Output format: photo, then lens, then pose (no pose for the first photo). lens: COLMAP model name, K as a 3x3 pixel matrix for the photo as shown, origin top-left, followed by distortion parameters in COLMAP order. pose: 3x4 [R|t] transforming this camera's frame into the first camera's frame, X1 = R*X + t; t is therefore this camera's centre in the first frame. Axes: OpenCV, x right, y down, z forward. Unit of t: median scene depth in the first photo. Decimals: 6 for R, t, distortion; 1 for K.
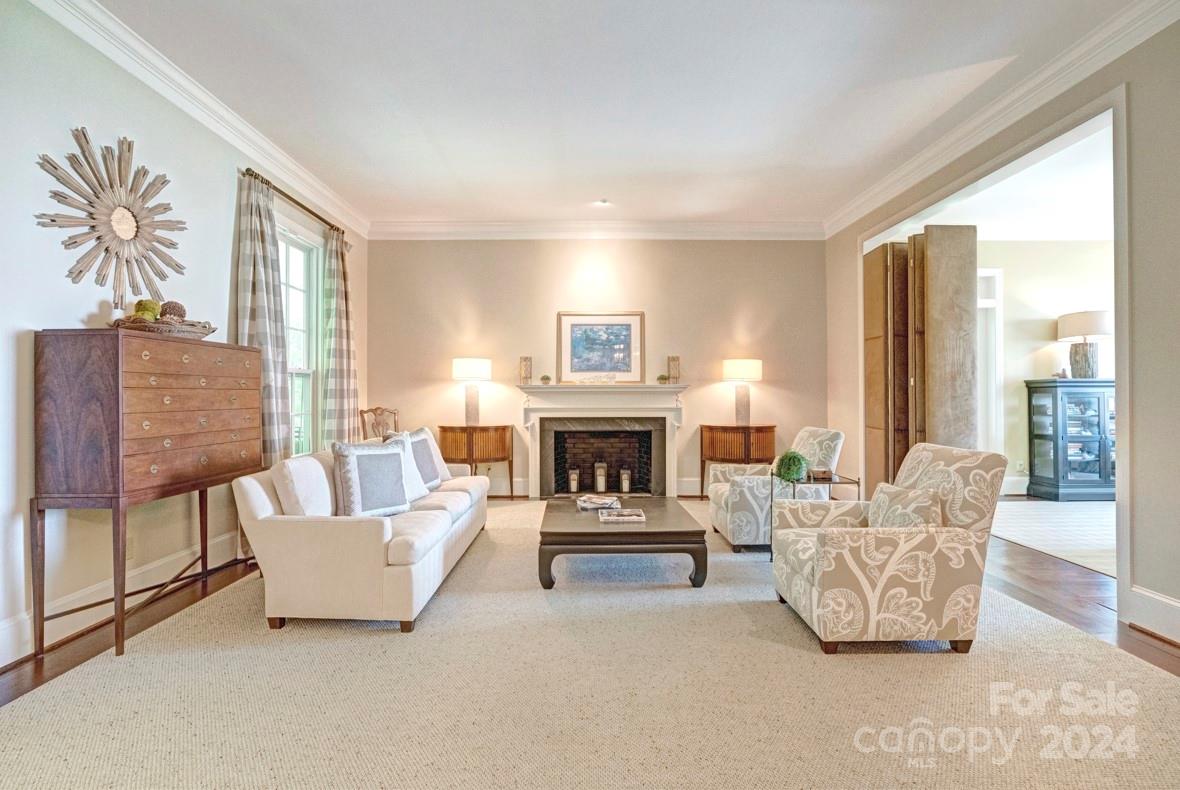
lens RADIAL K [[537.1, 0, 583.8], [0, 537.1, 393.0], [0, 0, 1]] dist [-0.011121, 0.005504]
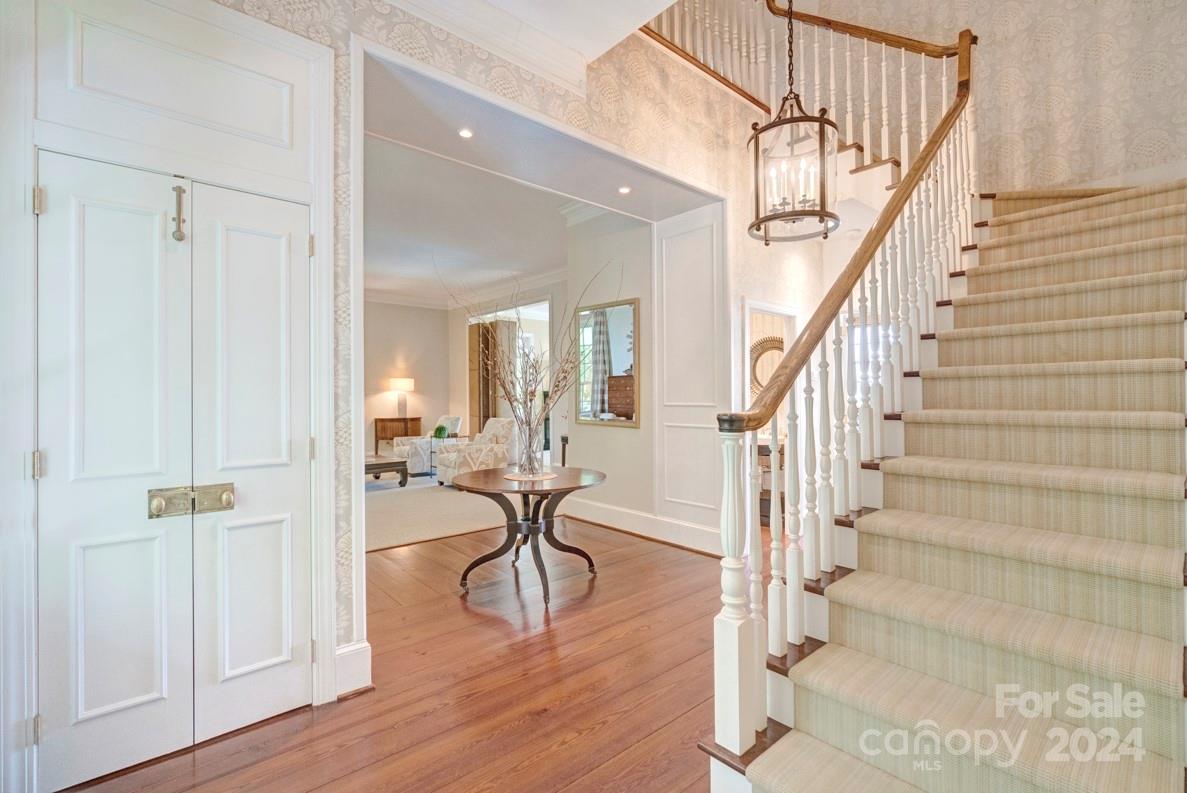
lens RADIAL K [[540.3, 0, 590.7], [0, 540.3, 392.9], [0, 0, 1]] dist [-0.011121, 0.005504]
pose [[0.754447, 0.004640, 0.656344, -0.448060], [-0.000122, 0.999976, -0.006928, -0.005430], [-0.656361, 0.005147, 0.754430, -0.799894]]
